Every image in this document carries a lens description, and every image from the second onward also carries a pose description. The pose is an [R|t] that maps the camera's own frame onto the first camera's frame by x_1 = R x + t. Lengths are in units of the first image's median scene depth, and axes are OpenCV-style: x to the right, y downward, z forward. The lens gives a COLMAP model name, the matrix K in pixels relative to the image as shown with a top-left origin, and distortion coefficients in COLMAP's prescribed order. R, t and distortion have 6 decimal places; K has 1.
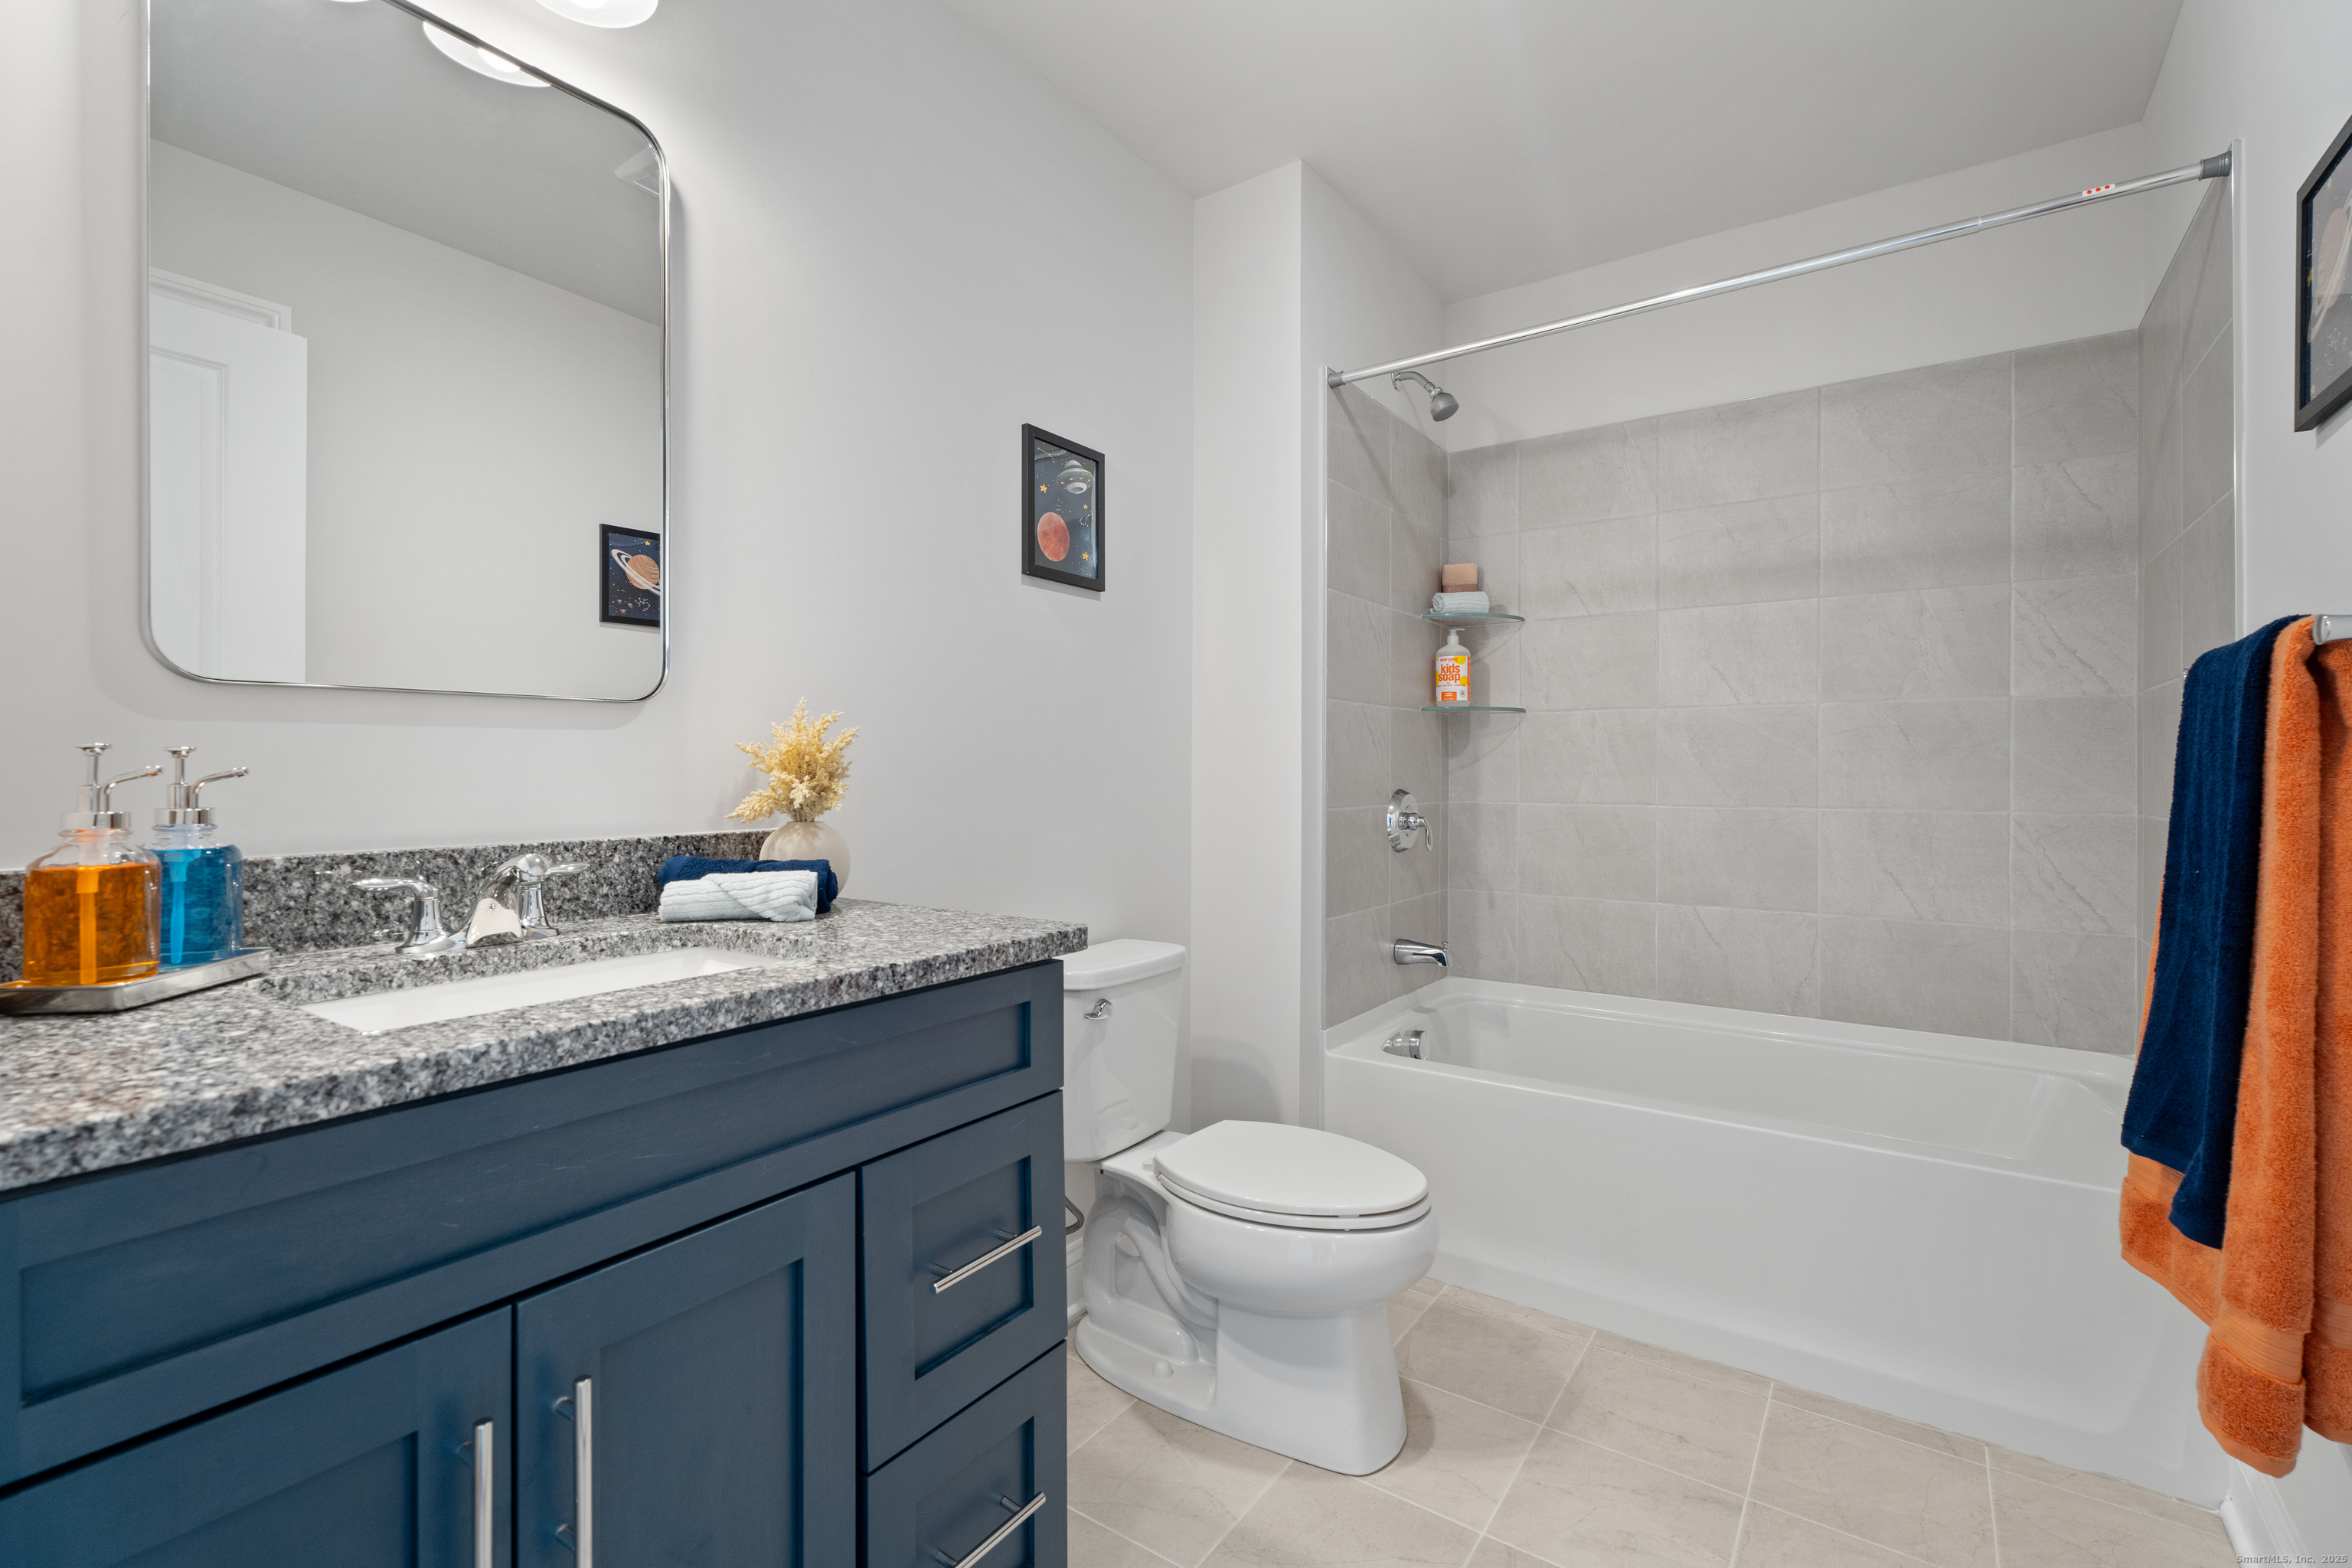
lens RADIAL K [[1047.3, 0, 1172.5], [0, 1047.3, 781.7], [0, 0, 1]] dist [0.004726, -0.002110]
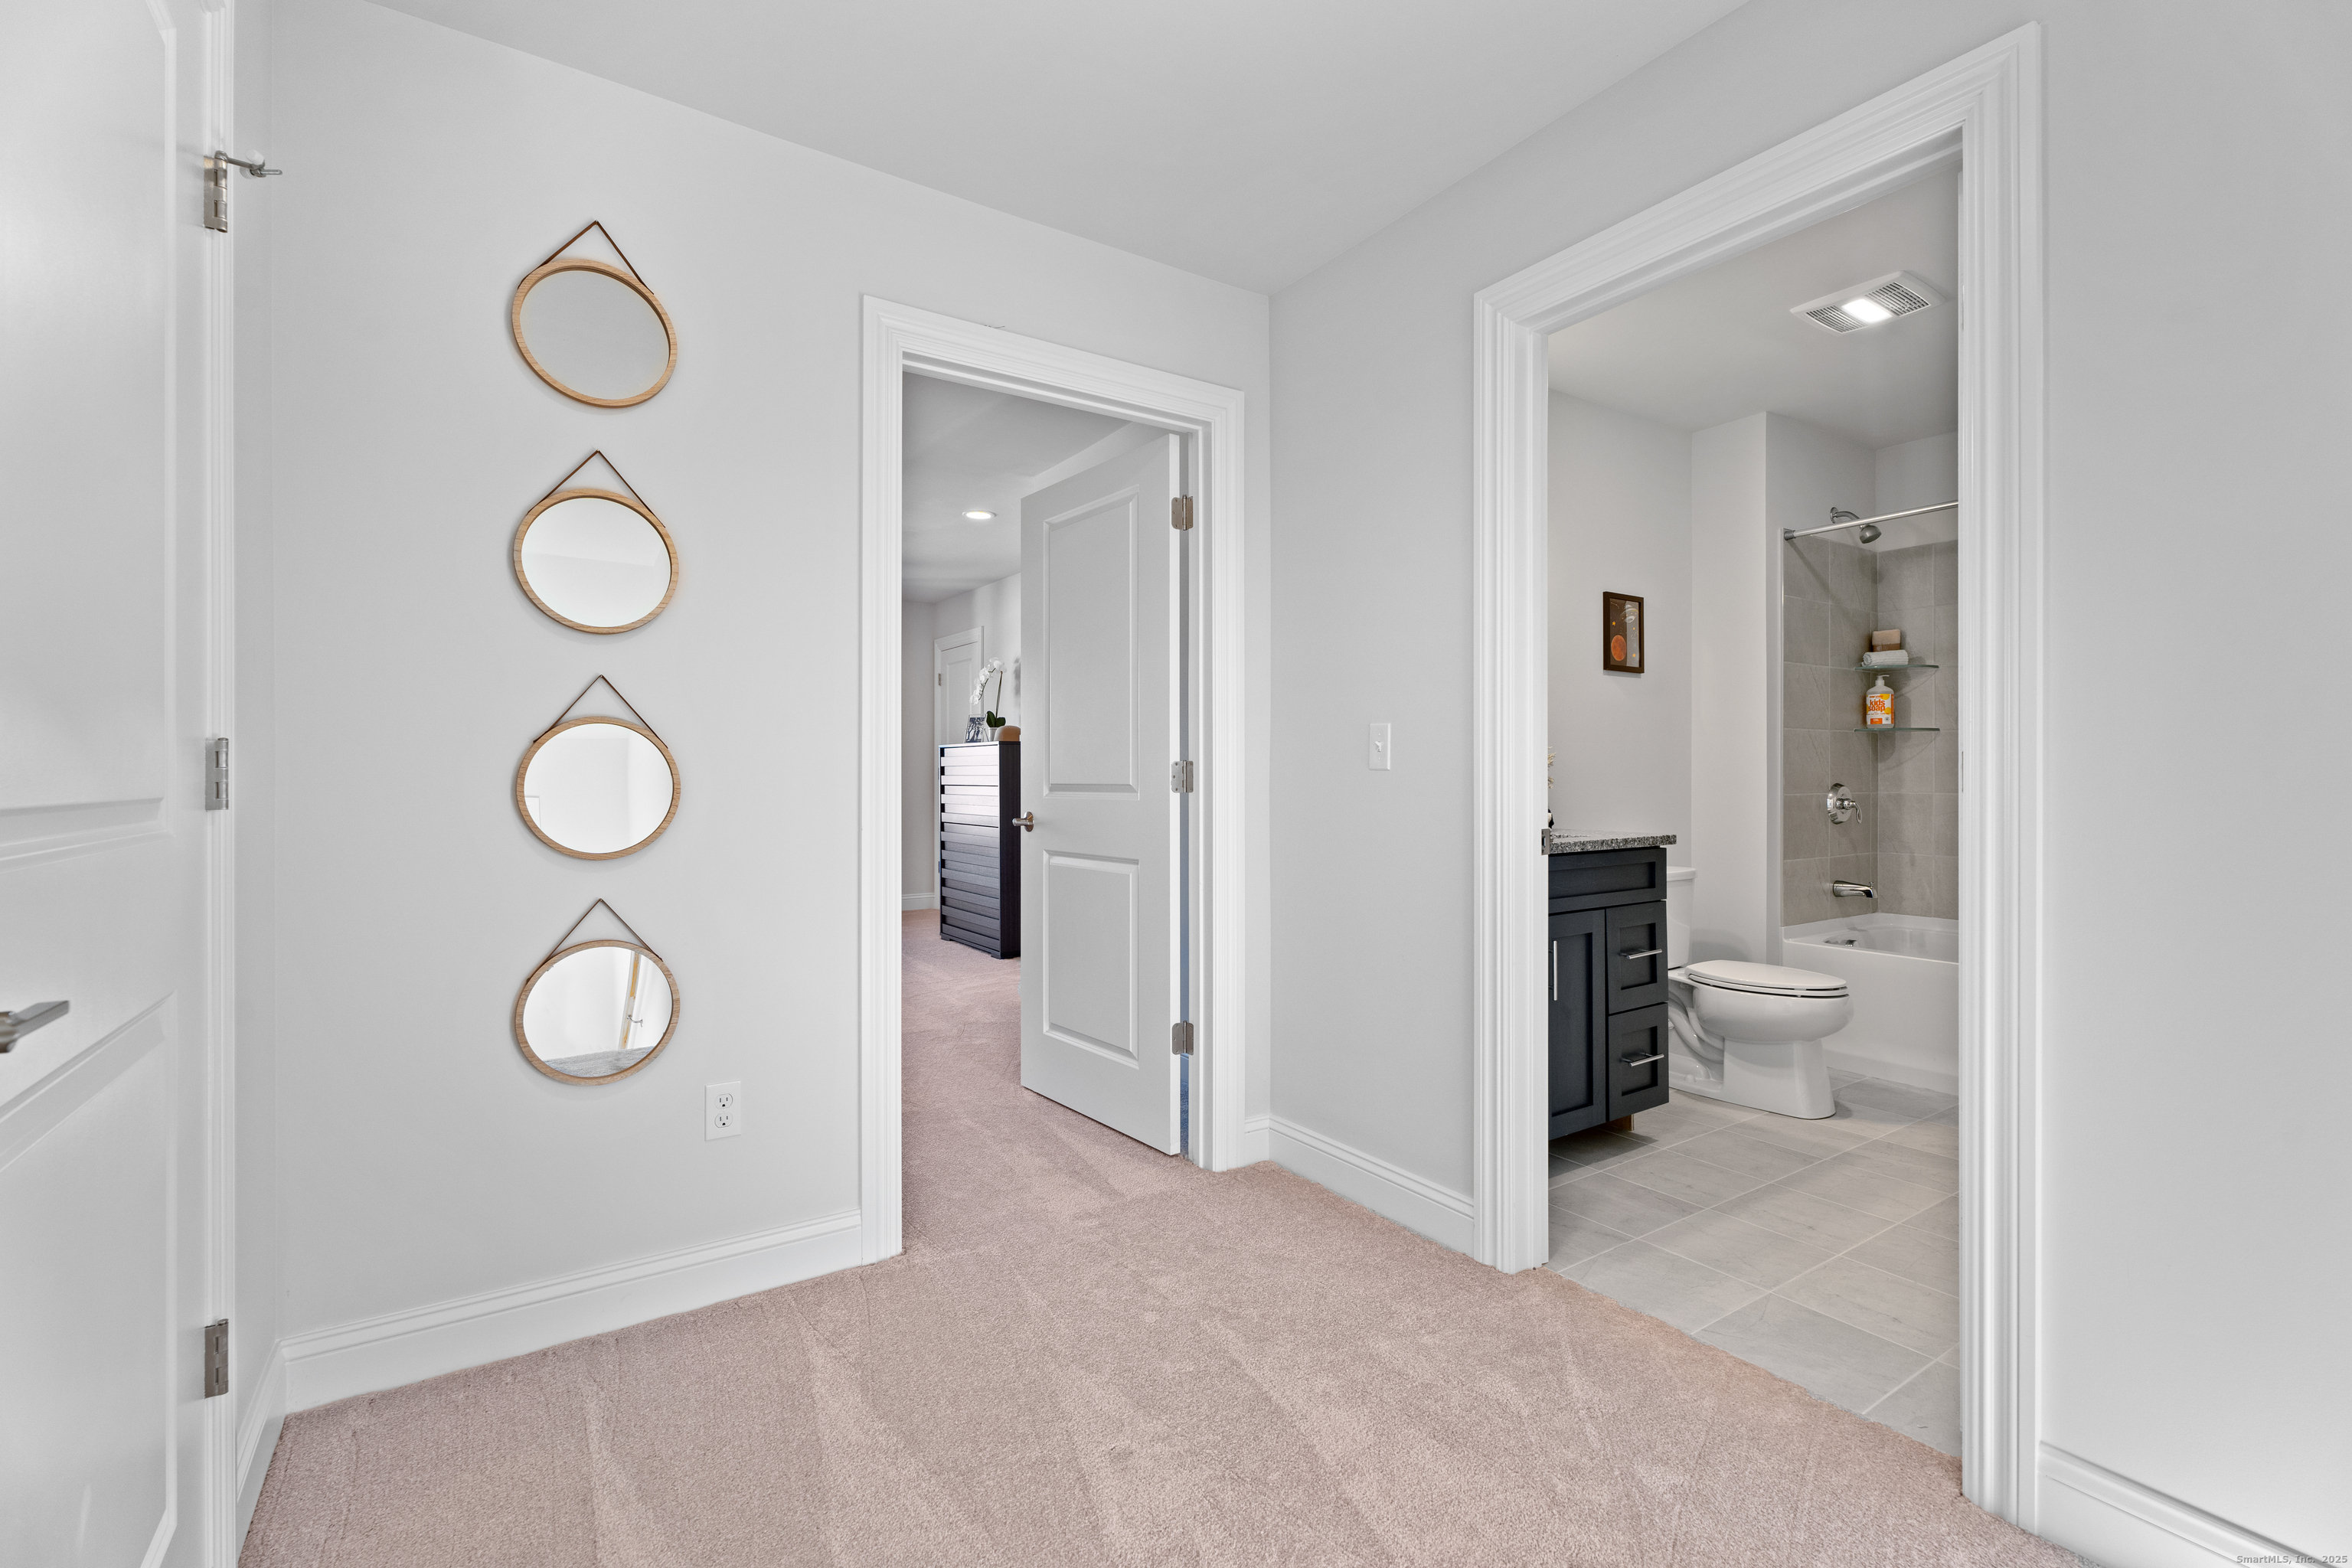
lens RADIAL K [[1047.3, 0, 1177.7], [0, 1047.3, 770.1], [0, 0, 1]] dist [0.004726, -0.002110]
pose [[0.932293, -0.001322, -0.361703, -0.134545], [-0.002907, 0.999934, -0.011148, 0.008062], [0.361693, 0.011444, 0.932227, -0.819898]]
